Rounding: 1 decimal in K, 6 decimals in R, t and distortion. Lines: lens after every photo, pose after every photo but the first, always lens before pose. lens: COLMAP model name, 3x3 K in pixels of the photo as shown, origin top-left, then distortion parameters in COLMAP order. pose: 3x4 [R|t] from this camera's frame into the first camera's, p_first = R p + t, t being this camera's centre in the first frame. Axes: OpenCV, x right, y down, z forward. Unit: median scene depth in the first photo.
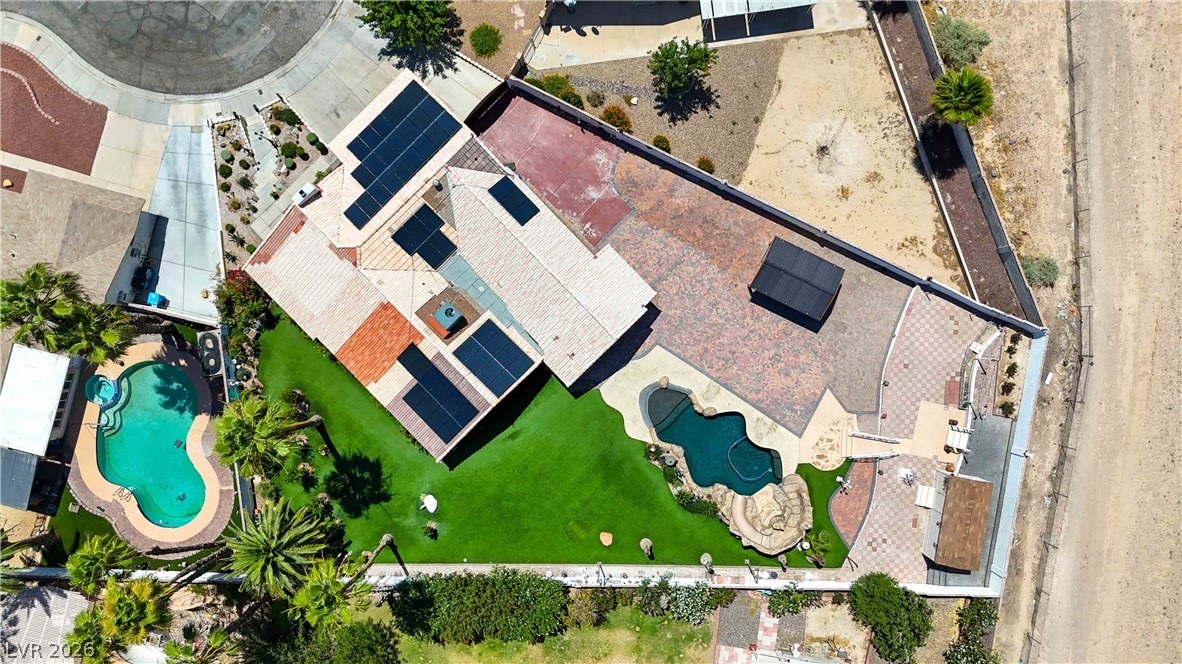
lens RADIAL K [[888.2, 0, 591.0], [0, 888.2, 332.0], [0, 0, 1]] dist [0.078262, -0.077270]
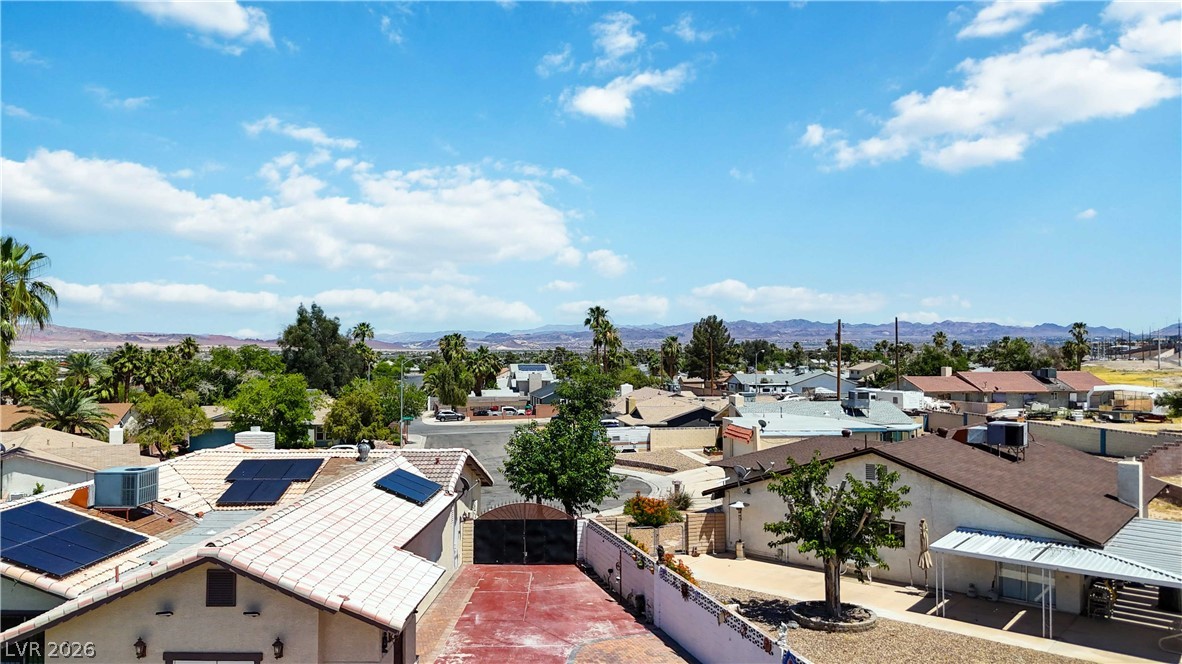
lens RADIAL K [[875.5, 0, 592.4], [0, 875.5, 335.1], [0, 0, 1]] dist [0.075566, -0.075236]
pose [[0.688966, 0.013837, -0.724661, 0.339743], [-0.724684, -0.004175, -0.689068, 0.123785], [-0.012561, 0.999896, 0.007151, 0.852394]]
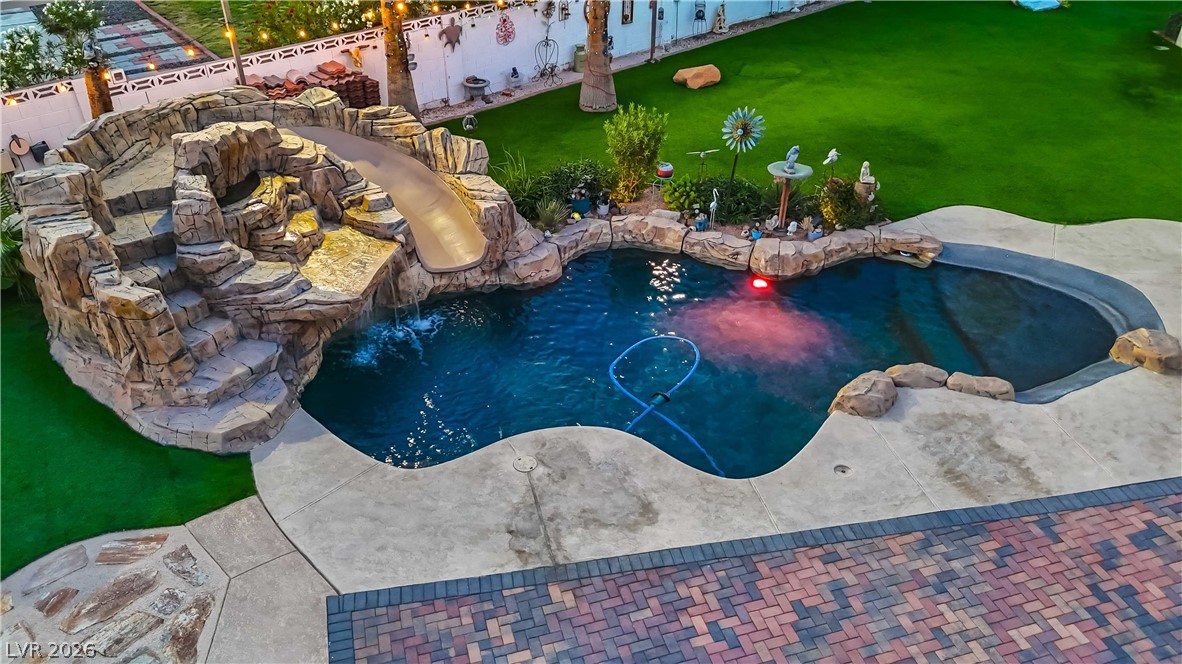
lens RADIAL K [[875.5, 0, 592.4], [0, 875.5, 335.1], [0, 0, 1]] dist [0.075566, -0.075236]
pose [[-0.714397, 0.406340, -0.569671, 0.265752], [-0.699508, -0.393707, 0.596392, 0.029894], [0.018055, 0.824550, 0.565501, 0.895677]]
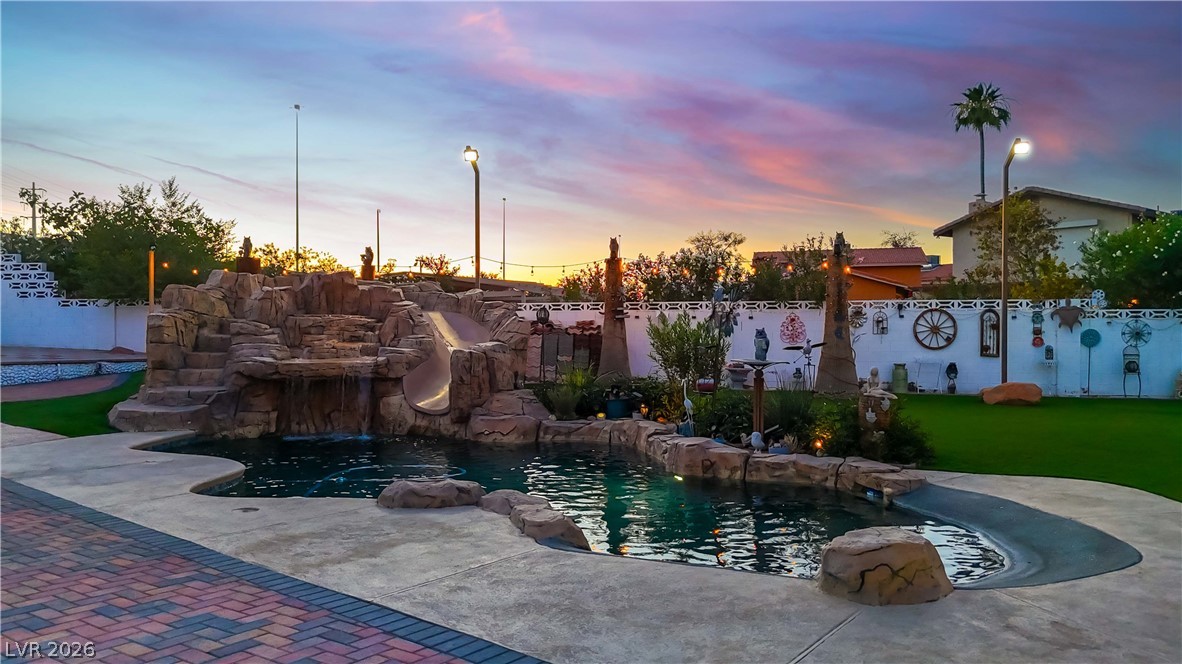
lens RADIAL K [[875.5, 0, 592.4], [0, 875.5, 335.1], [0, 0, 1]] dist [0.075566, -0.075236]
pose [[-0.990195, 0.020602, 0.138164, 0.096321], [0.138182, -0.000544, 0.990407, -0.024102], [0.020480, 0.999788, -0.002309, 0.981973]]
